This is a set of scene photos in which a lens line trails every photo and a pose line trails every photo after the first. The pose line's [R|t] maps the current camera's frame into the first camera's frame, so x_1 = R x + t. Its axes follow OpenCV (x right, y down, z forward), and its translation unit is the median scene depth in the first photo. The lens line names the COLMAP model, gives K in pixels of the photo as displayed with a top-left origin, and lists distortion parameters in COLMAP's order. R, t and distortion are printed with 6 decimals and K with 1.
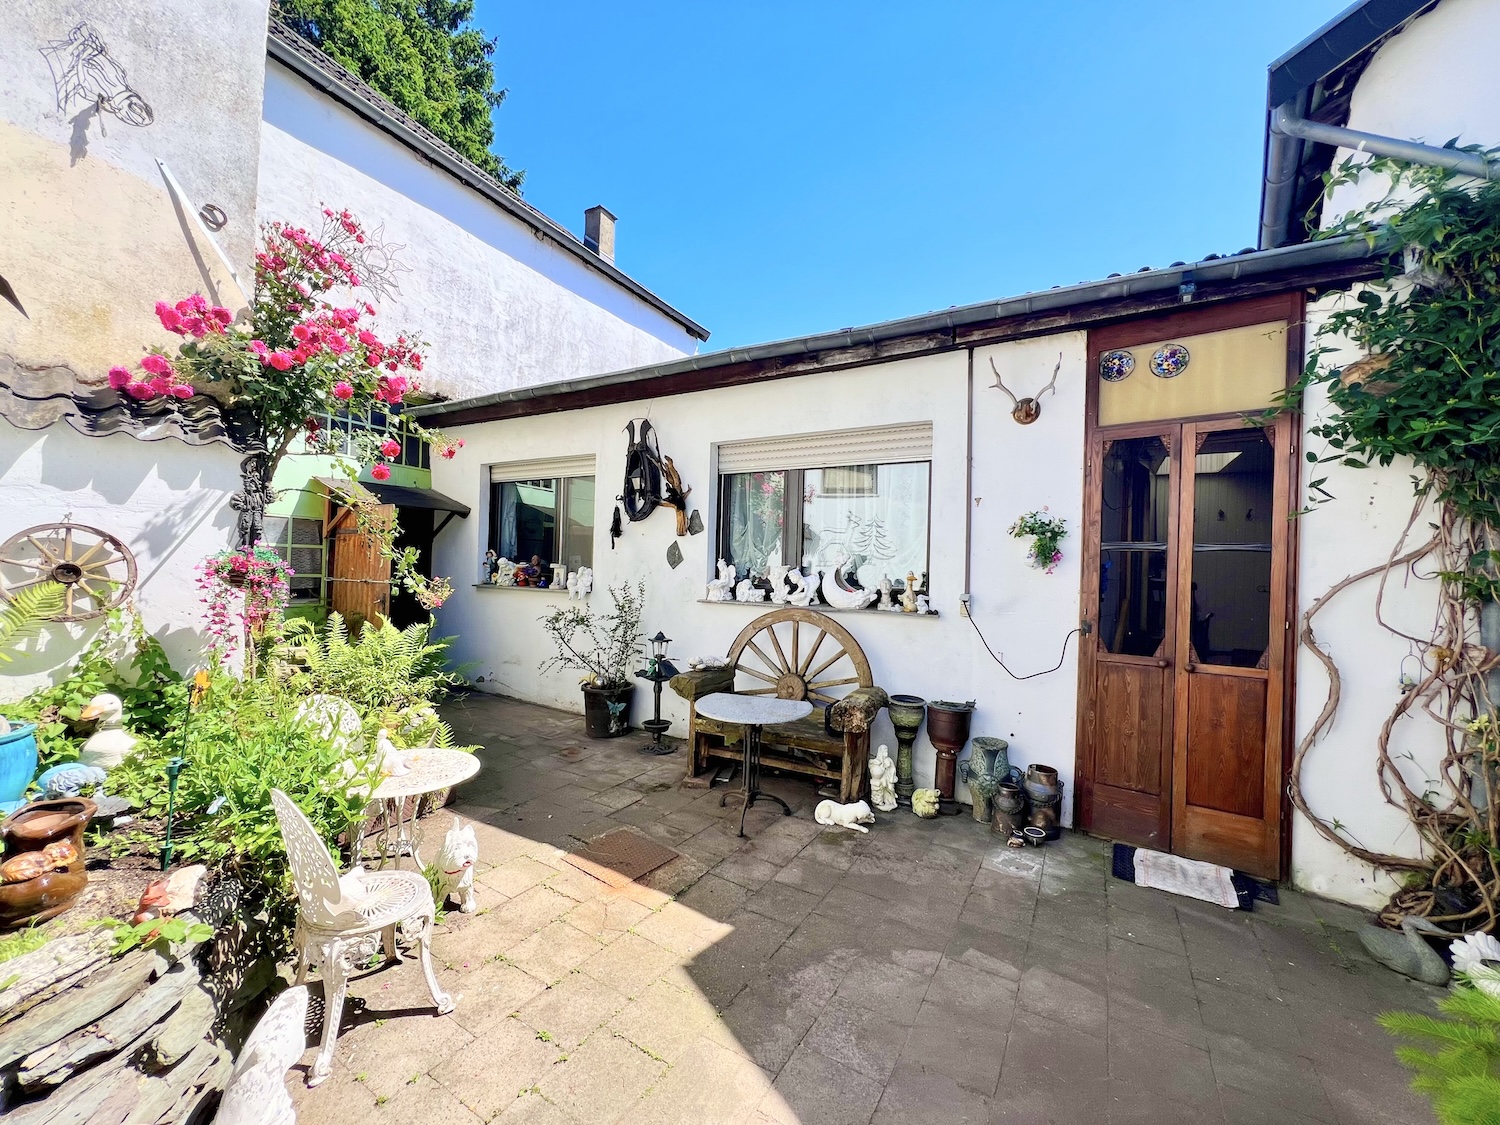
lens RADIAL K [[599.1, 0, 748.8], [0, 599.1, 567.8], [0, 0, 1]] dist [0.000245, -0.000111]
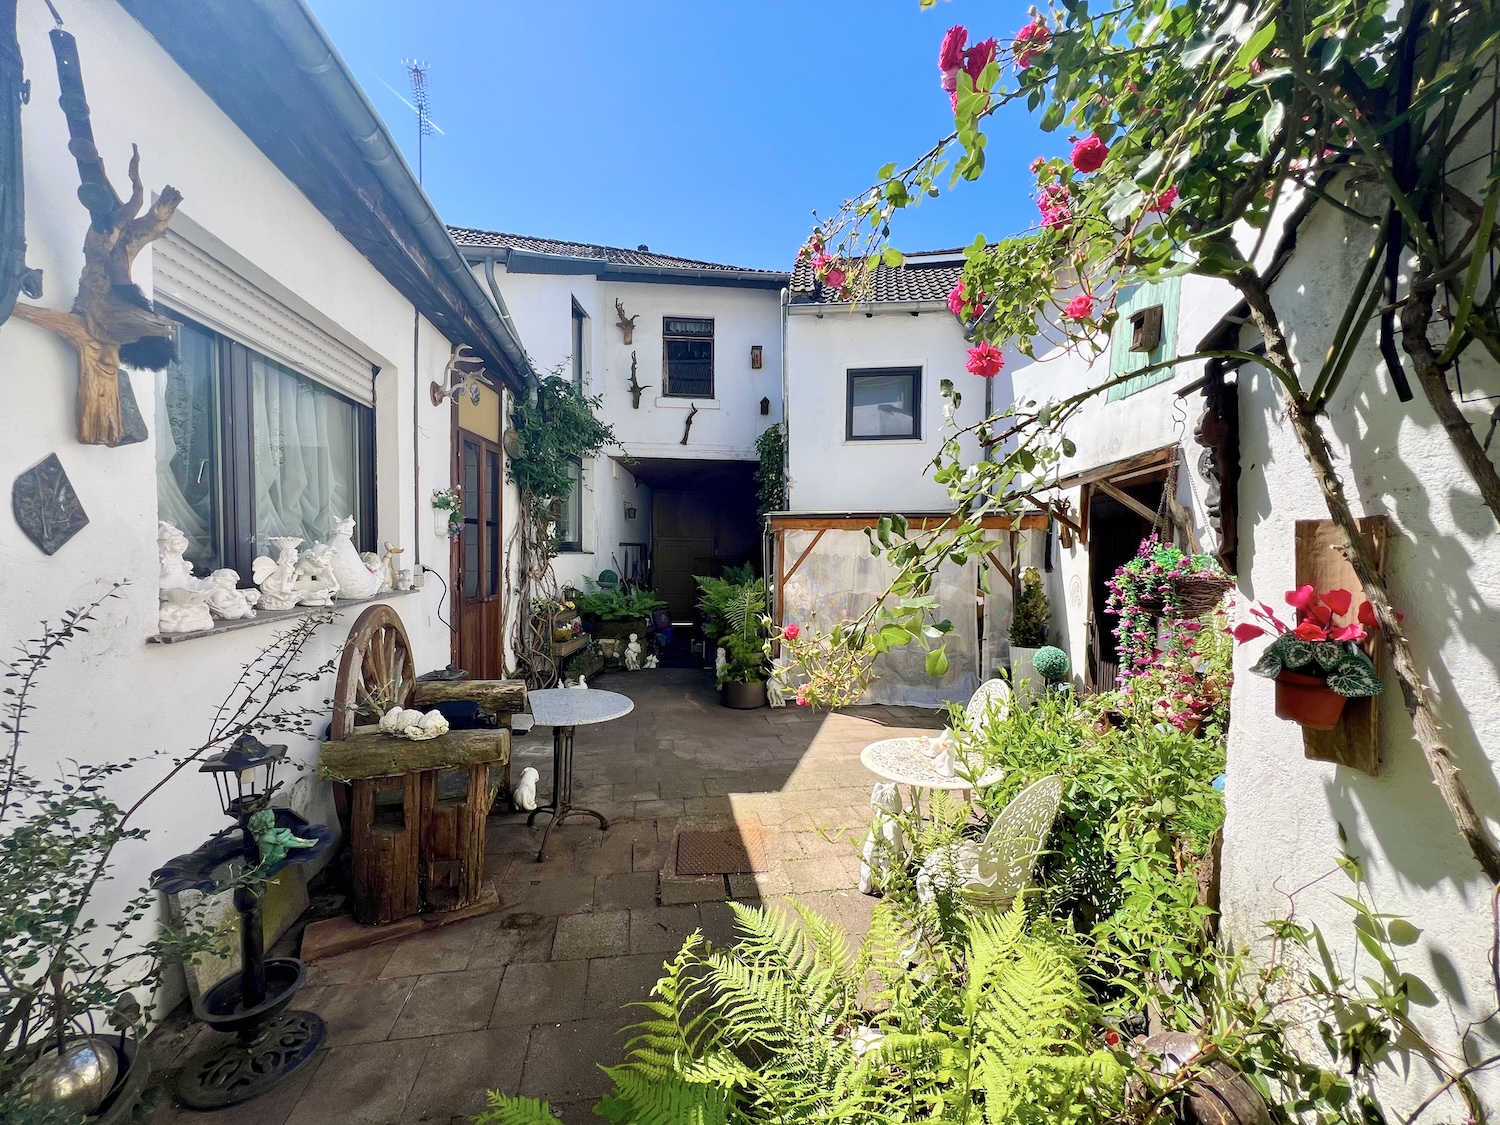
lens RADIAL K [[599.1, 0, 748.8], [0, 599.1, 567.8], [0, 0, 1]] dist [0.000245, -0.000111]
pose [[-0.645842, -0.059722, 0.761131, -1.024003], [-0.023517, 0.998019, 0.058354, -0.028811], [-0.763109, 0.019788, -0.645967, 1.712415]]
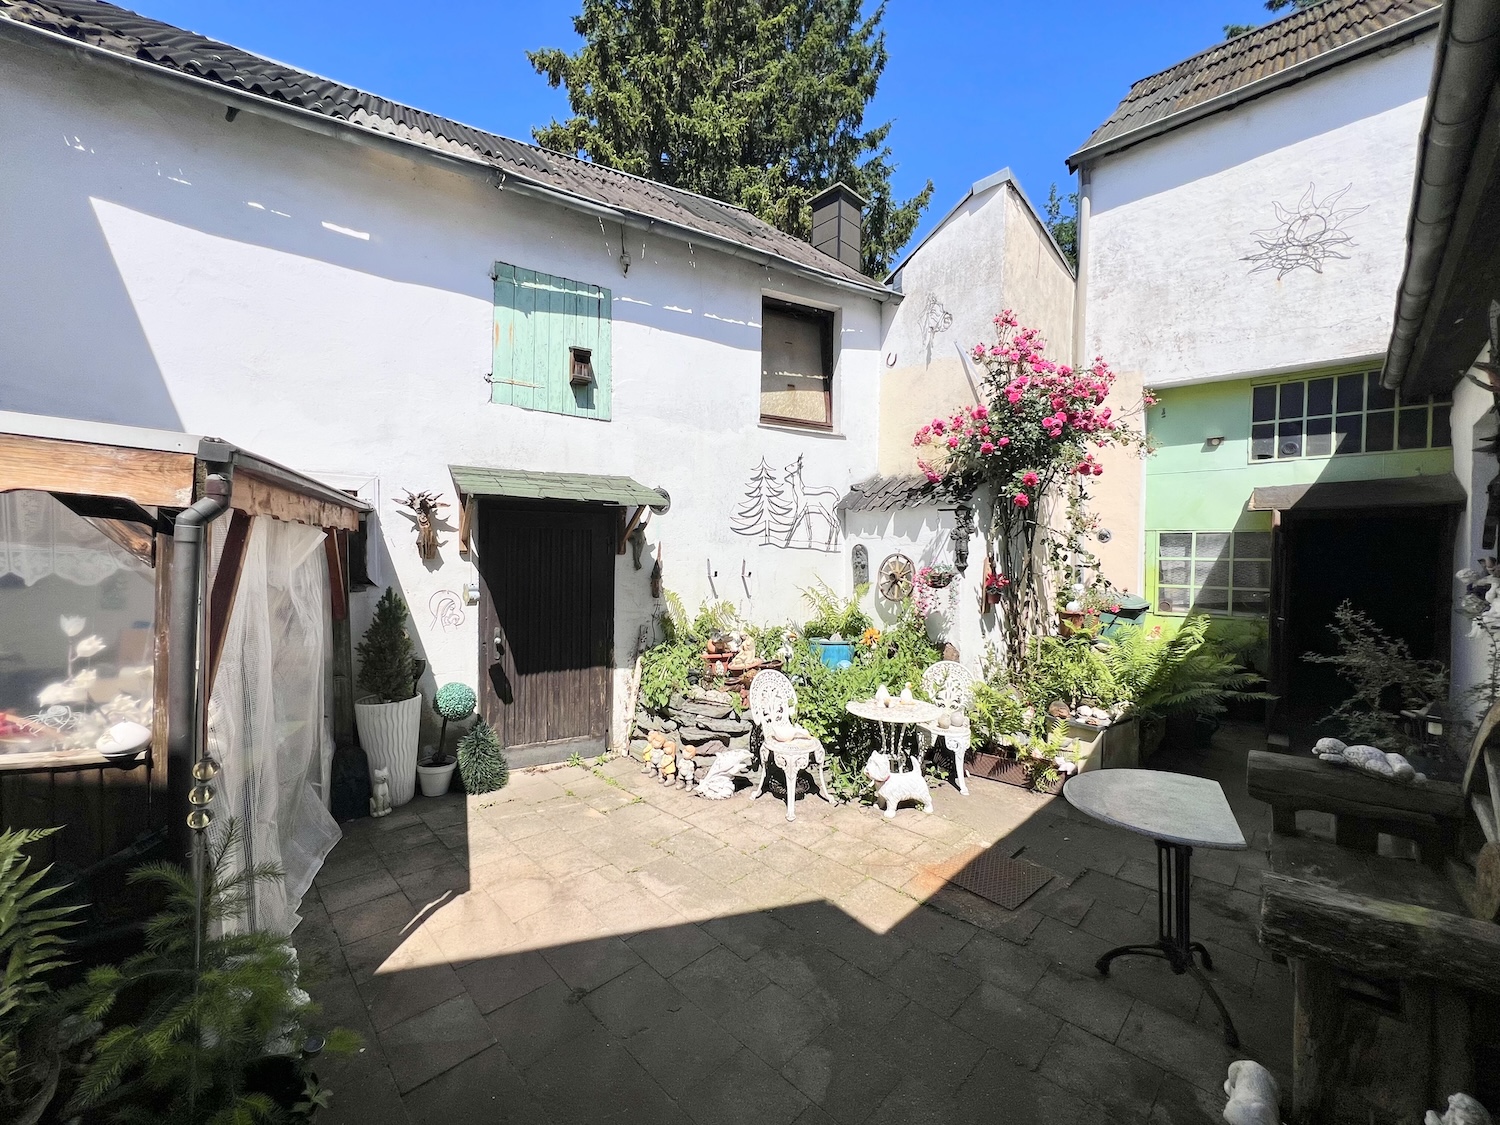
lens RADIAL K [[599.1, 0, 748.8], [0, 599.1, 567.8], [0, 0, 1]] dist [0.000245, -0.000111]
pose [[-0.255668, -0.023589, -0.966477, 0.890617], [-0.015728, 0.999671, -0.020238, 0.022644], [0.966637, 0.010027, -0.255956, 0.938292]]
